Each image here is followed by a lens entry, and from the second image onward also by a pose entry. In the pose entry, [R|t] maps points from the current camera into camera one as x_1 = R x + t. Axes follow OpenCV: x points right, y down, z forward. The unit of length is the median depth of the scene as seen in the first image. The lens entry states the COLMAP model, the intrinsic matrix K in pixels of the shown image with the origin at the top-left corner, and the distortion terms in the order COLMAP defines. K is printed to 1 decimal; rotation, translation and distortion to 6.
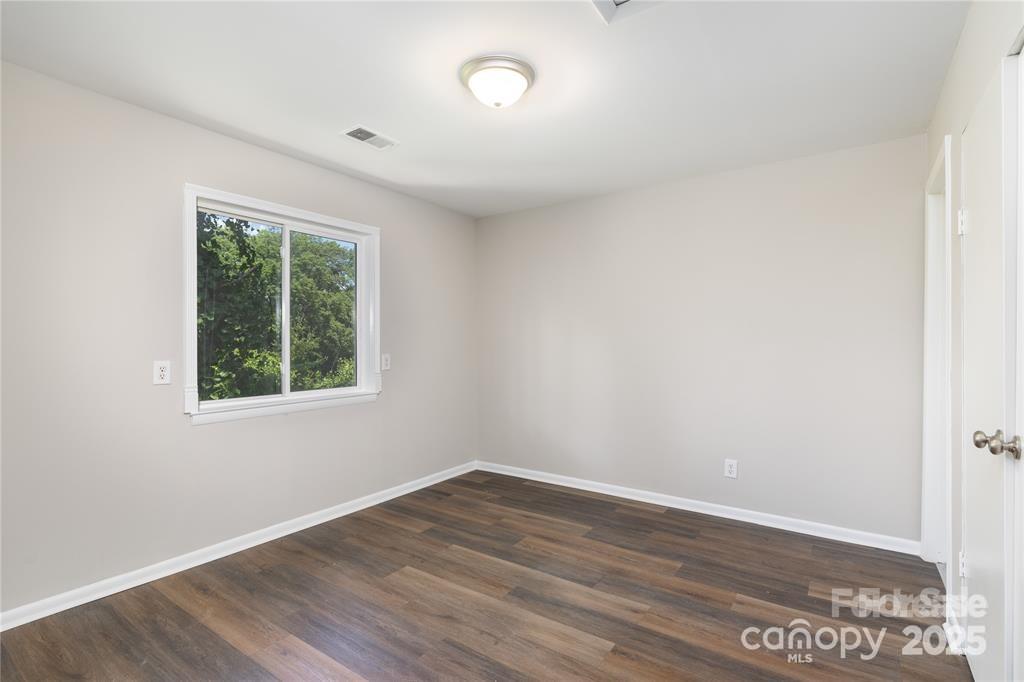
lens RADIAL K [[482.5, 0, 509.5], [0, 482.5, 339.2], [0, 0, 1]] dist [-0.000121, -0.000709]
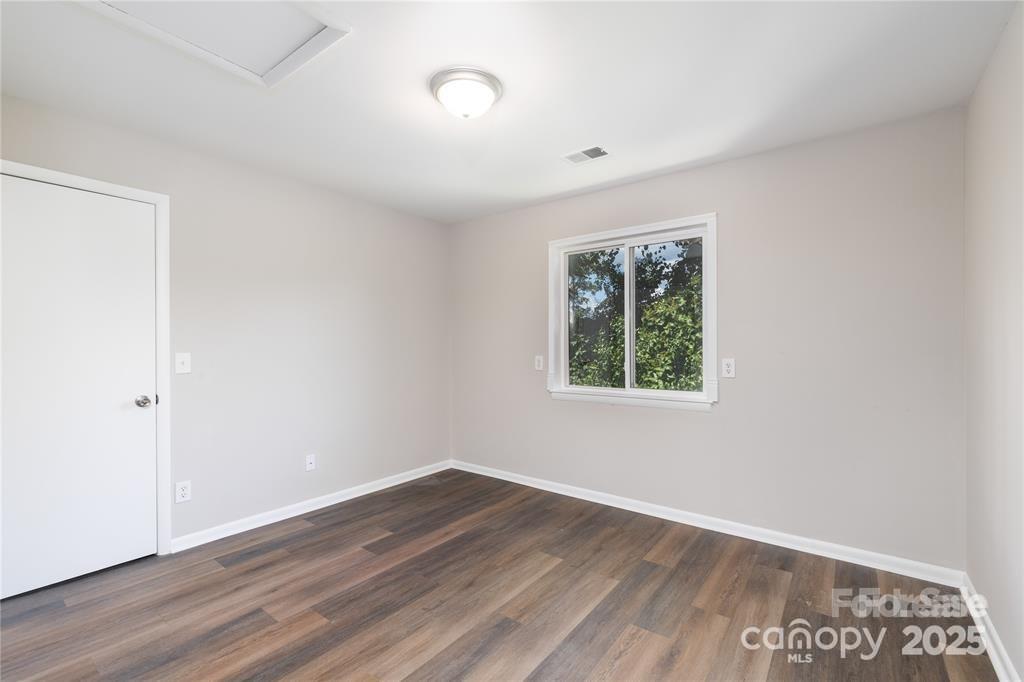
lens RADIAL K [[449.8, 0, 511.6], [0, 449.8, 339.3], [0, 0, 1]] dist [0.011905, -0.000581]
pose [[-0.048489, -0.004964, -0.998811, 0.707991], [0.012394, 0.999908, -0.005572, -0.004204], [0.998747, -0.012649, -0.048423, 0.860008]]
